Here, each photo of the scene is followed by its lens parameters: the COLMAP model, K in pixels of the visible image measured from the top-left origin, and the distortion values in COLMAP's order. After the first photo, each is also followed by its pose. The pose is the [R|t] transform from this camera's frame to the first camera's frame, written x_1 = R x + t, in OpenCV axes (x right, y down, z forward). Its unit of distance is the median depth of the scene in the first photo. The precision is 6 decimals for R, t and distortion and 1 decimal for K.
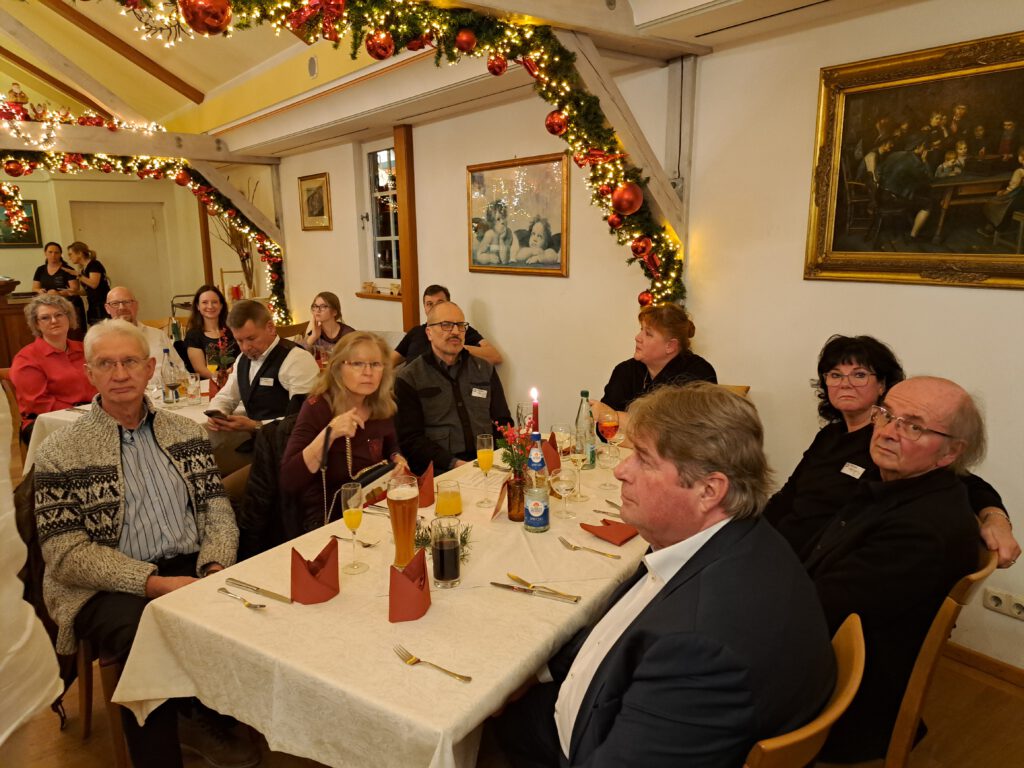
lens RADIAL K [[745.1, 0, 517.4], [0, 745.1, 382.1], [0, 0, 1]] dist [0.031135, -0.008724]
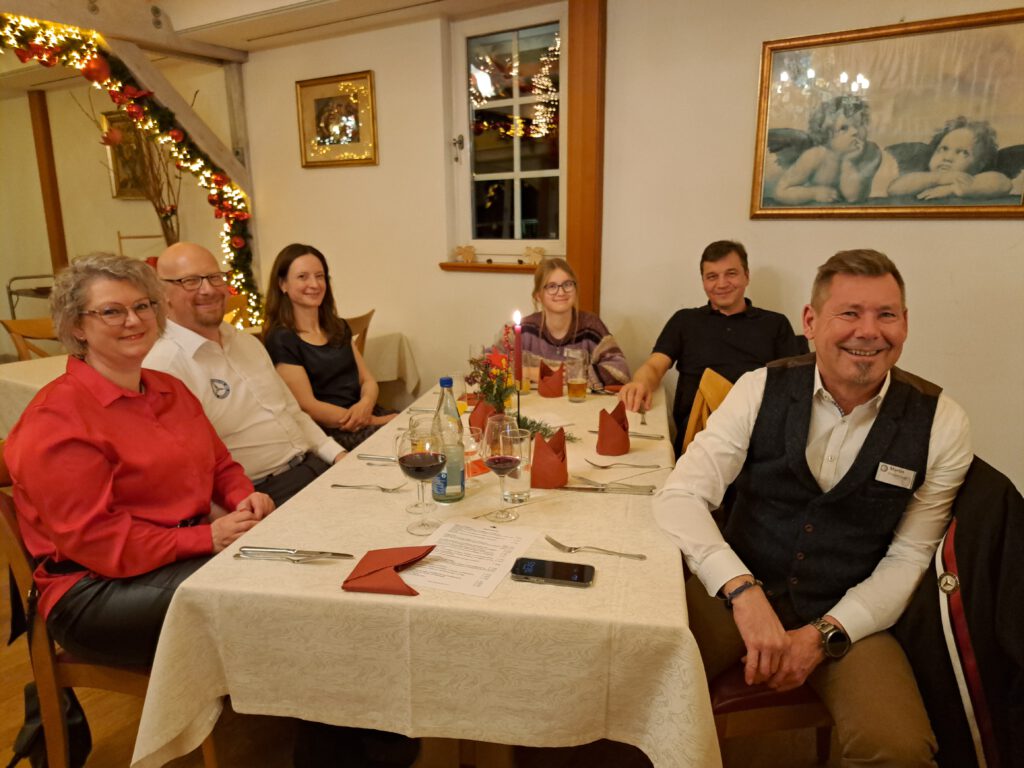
lens RADIAL K [[745.1, 0, 503.1], [0, 745.1, 382.5], [0, 0, 1]] dist [0.031135, -0.008724]
pose [[0.951513, -0.058869, 0.301924, -0.464954], [0.052264, 0.998185, 0.029918, -0.042979], [-0.303137, -0.012687, 0.952863, 0.479872]]
